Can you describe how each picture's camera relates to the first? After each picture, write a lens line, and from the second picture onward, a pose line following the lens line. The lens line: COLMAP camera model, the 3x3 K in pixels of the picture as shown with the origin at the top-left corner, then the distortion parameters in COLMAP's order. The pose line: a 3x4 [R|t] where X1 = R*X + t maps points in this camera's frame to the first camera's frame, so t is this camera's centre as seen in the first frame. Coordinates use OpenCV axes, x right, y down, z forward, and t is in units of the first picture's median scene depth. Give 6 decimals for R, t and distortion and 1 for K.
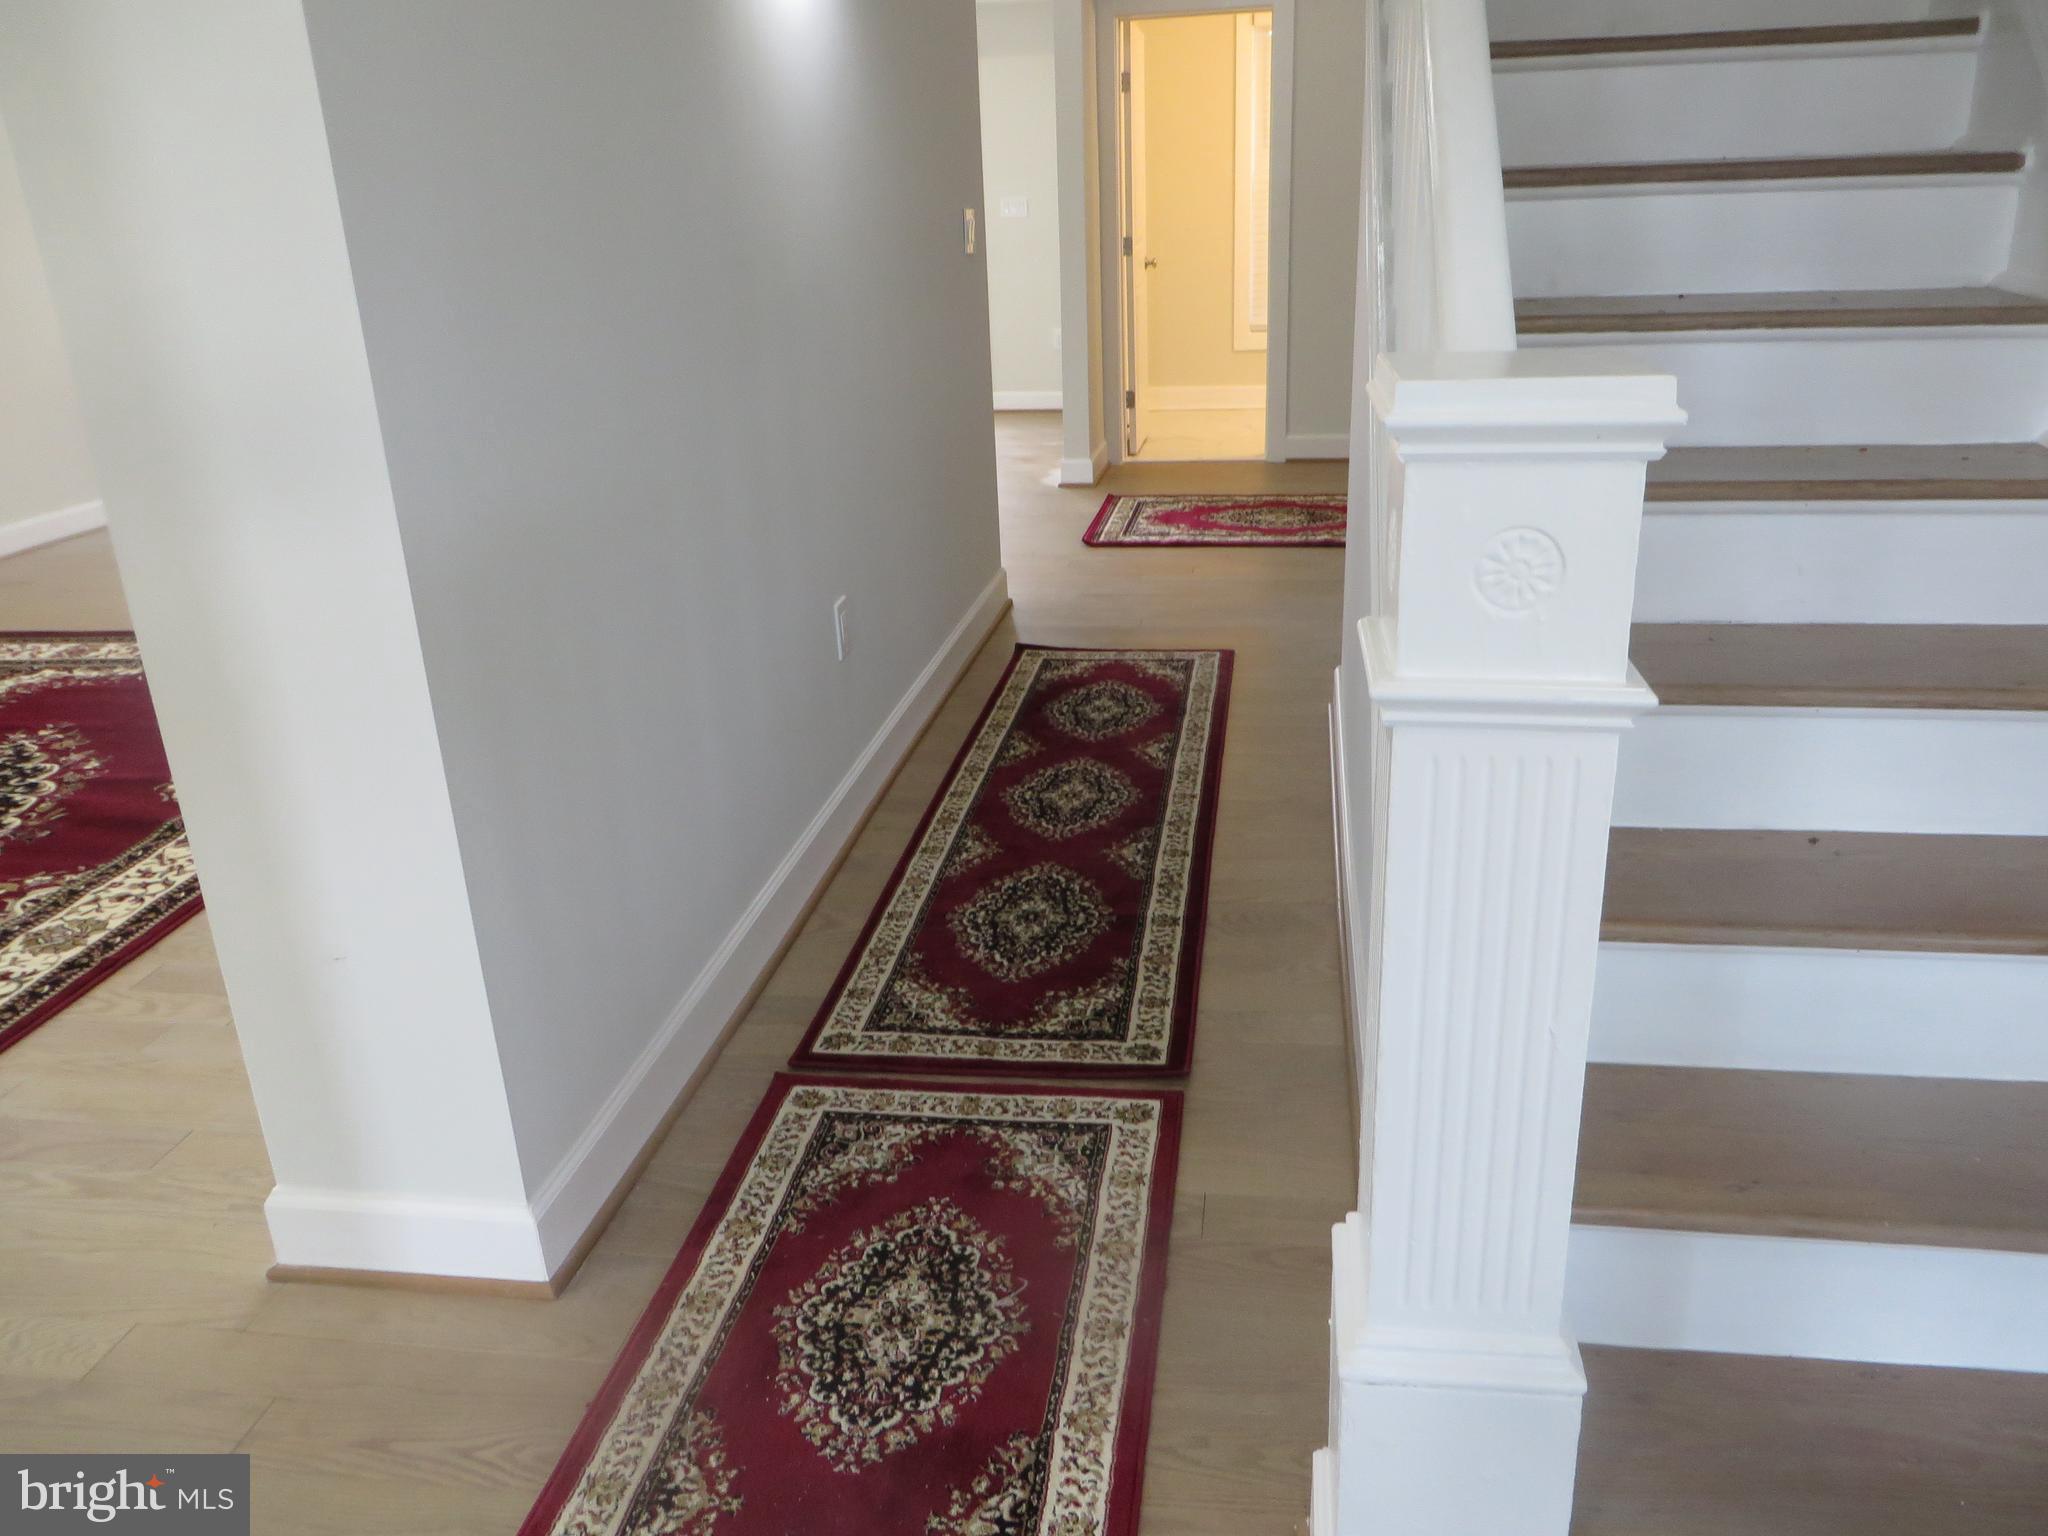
lens RADIAL K [[1524.8, 0, 1082.2], [0, 1524.8, 776.6], [0, 0, 1]] dist [-0.032501, 0.005263]
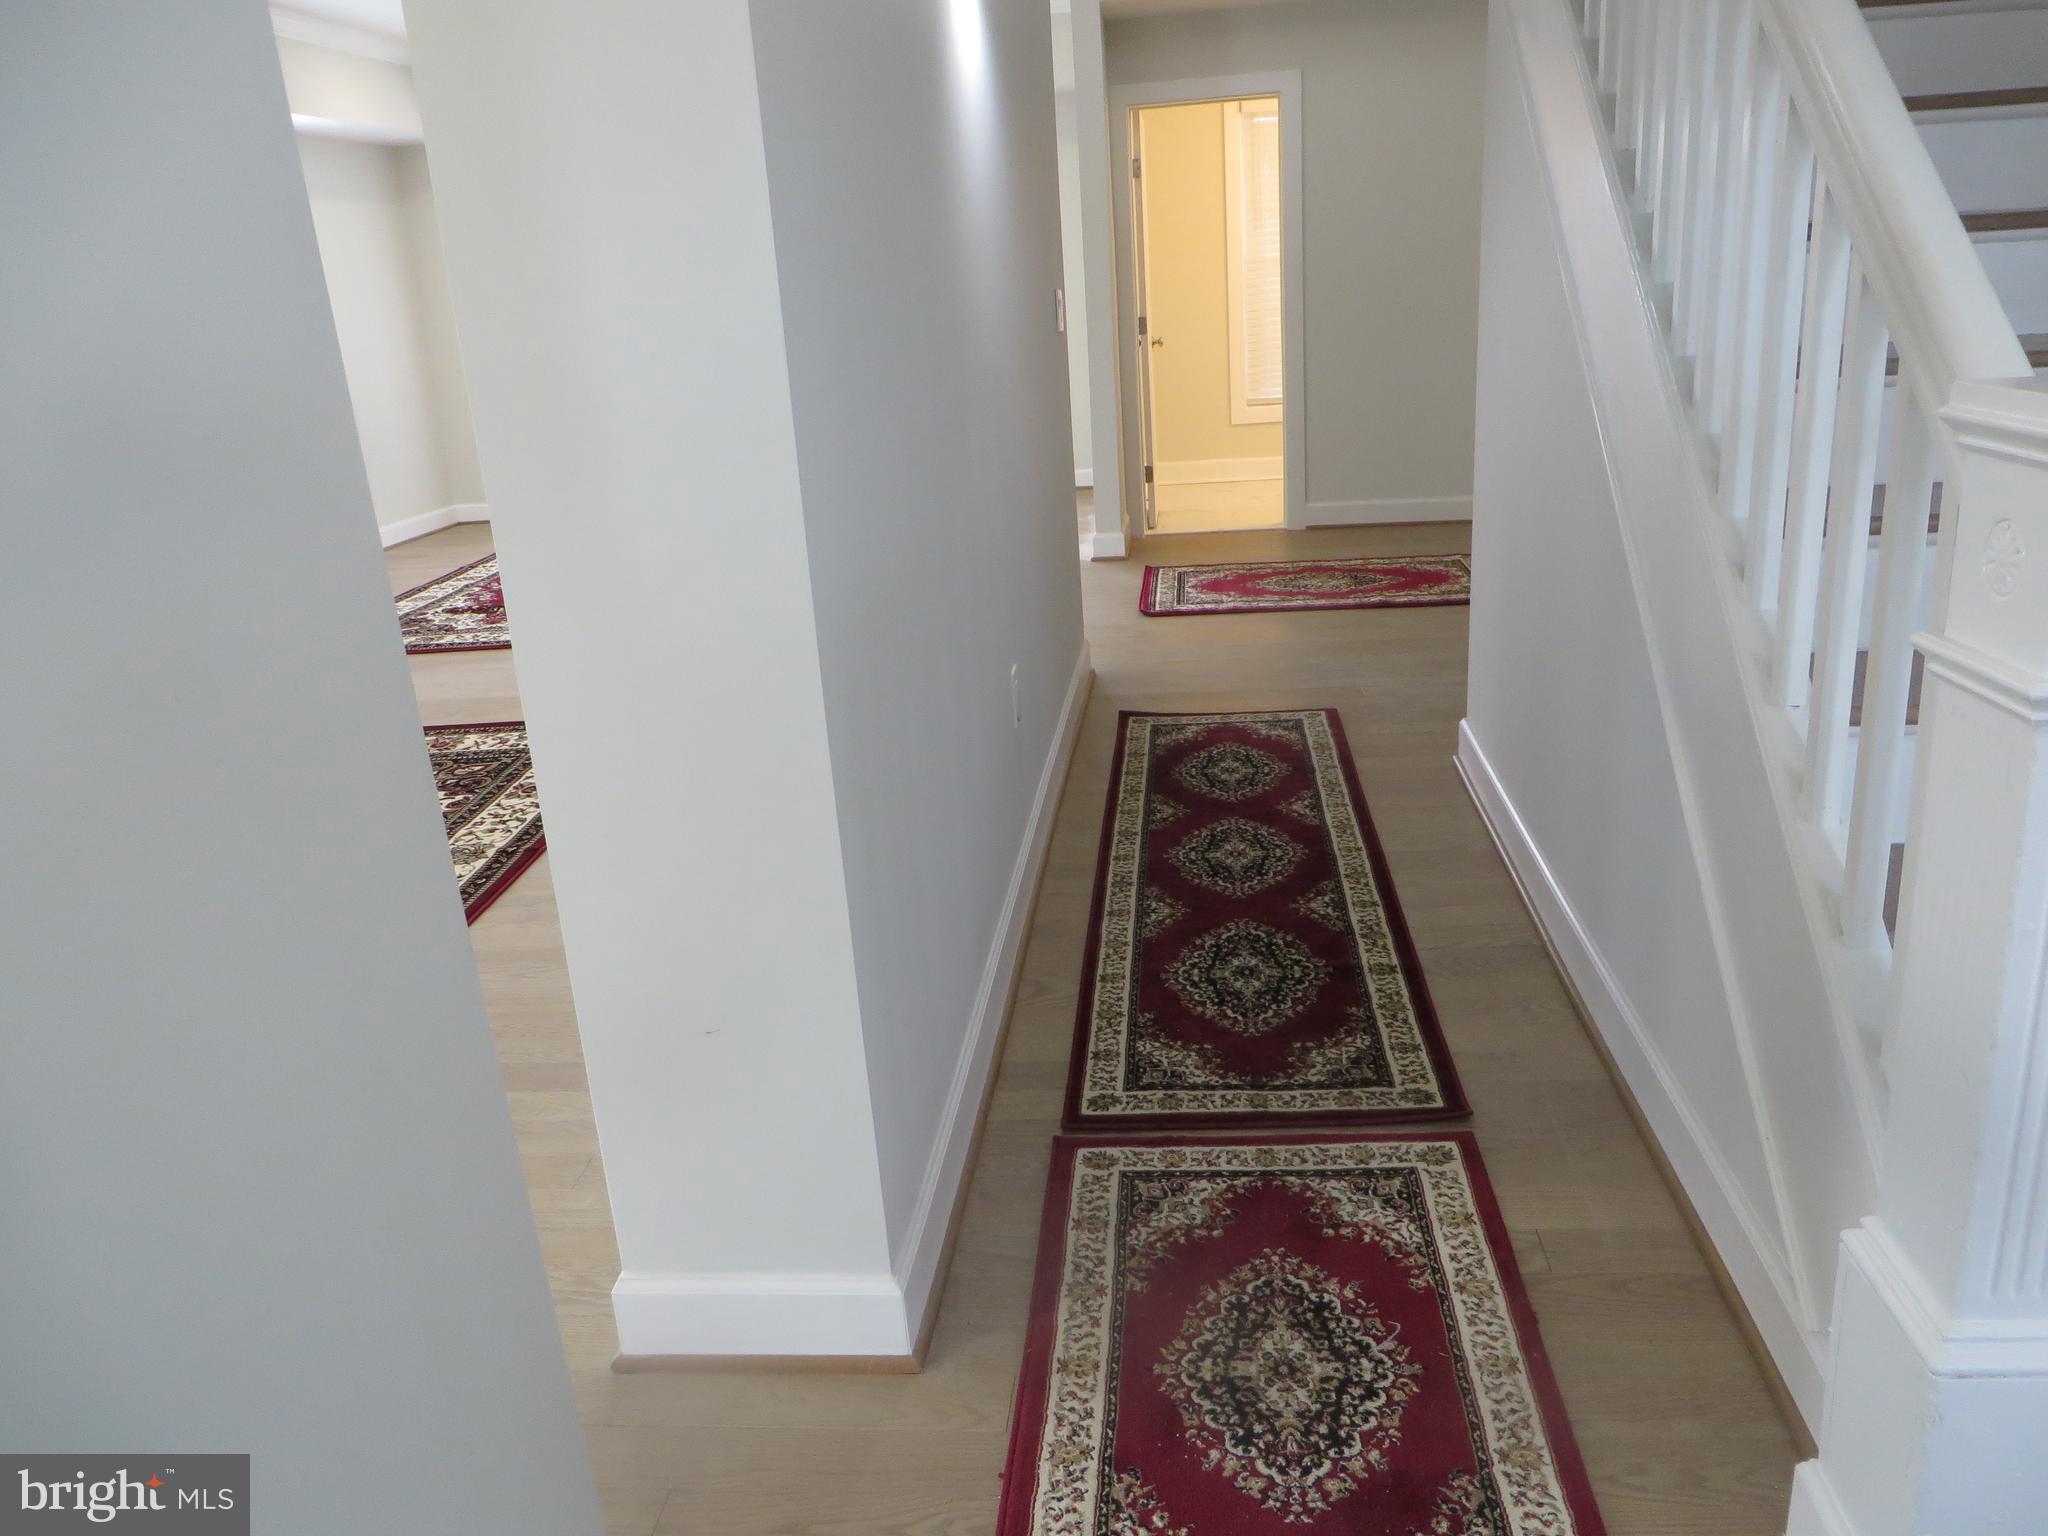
lens RADIAL K [[1524.8, 0, 1024.7], [0, 1524.8, 775.0], [0, 0, 1]] dist [-0.032501, 0.005263]
pose [[0.998407, -0.041999, 0.037678, -0.267070], [0.044018, 0.997545, -0.054456, 0.013047], [-0.035298, 0.056028, 0.997805, -0.006497]]
